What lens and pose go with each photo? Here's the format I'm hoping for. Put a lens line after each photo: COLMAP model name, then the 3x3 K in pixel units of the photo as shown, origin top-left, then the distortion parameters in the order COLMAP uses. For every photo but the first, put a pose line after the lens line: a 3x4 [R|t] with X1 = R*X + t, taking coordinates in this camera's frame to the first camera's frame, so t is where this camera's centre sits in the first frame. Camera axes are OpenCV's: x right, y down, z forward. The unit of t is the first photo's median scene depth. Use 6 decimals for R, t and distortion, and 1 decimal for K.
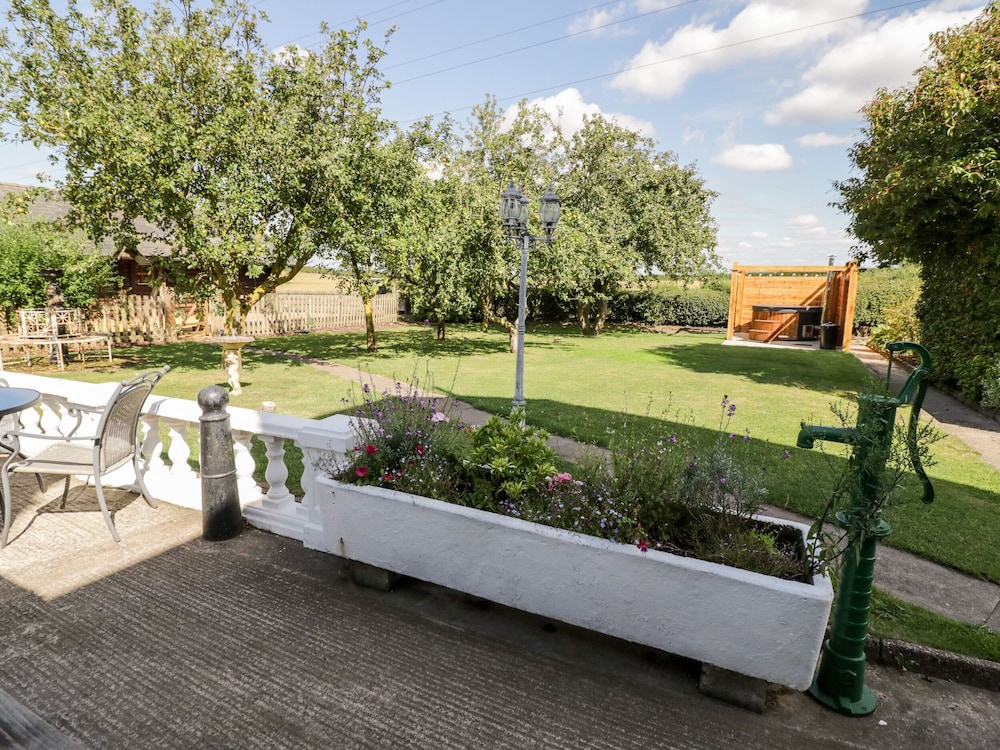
lens RADIAL K [[521.6, 0, 500.0], [0, 521.6, 375.0], [0, 0, 1]] dist [-0.016404, -0.000755]
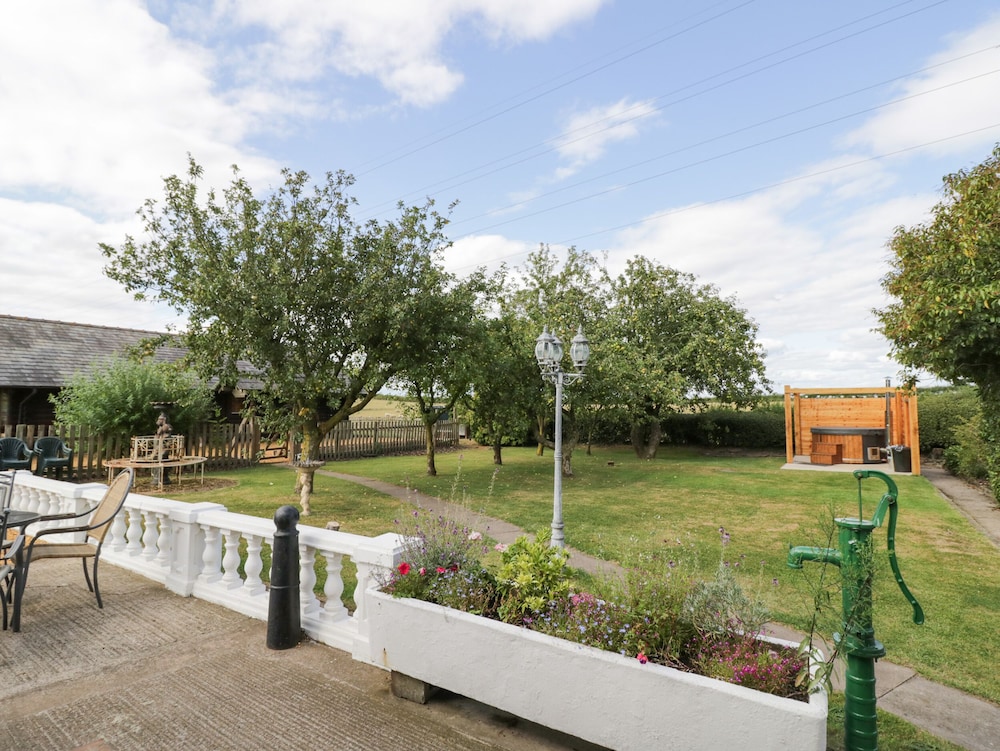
lens RADIAL K [[517.3, 0, 493.9], [0, 517.3, 377.2], [0, 0, 1]] dist [-0.029313, 0.000248]
pose [[0.991420, -0.021728, -0.128898, 0.060462], [-0.008606, 0.973099, -0.230228, 0.001666], [0.130433, 0.229362, 0.964562, -0.116274]]
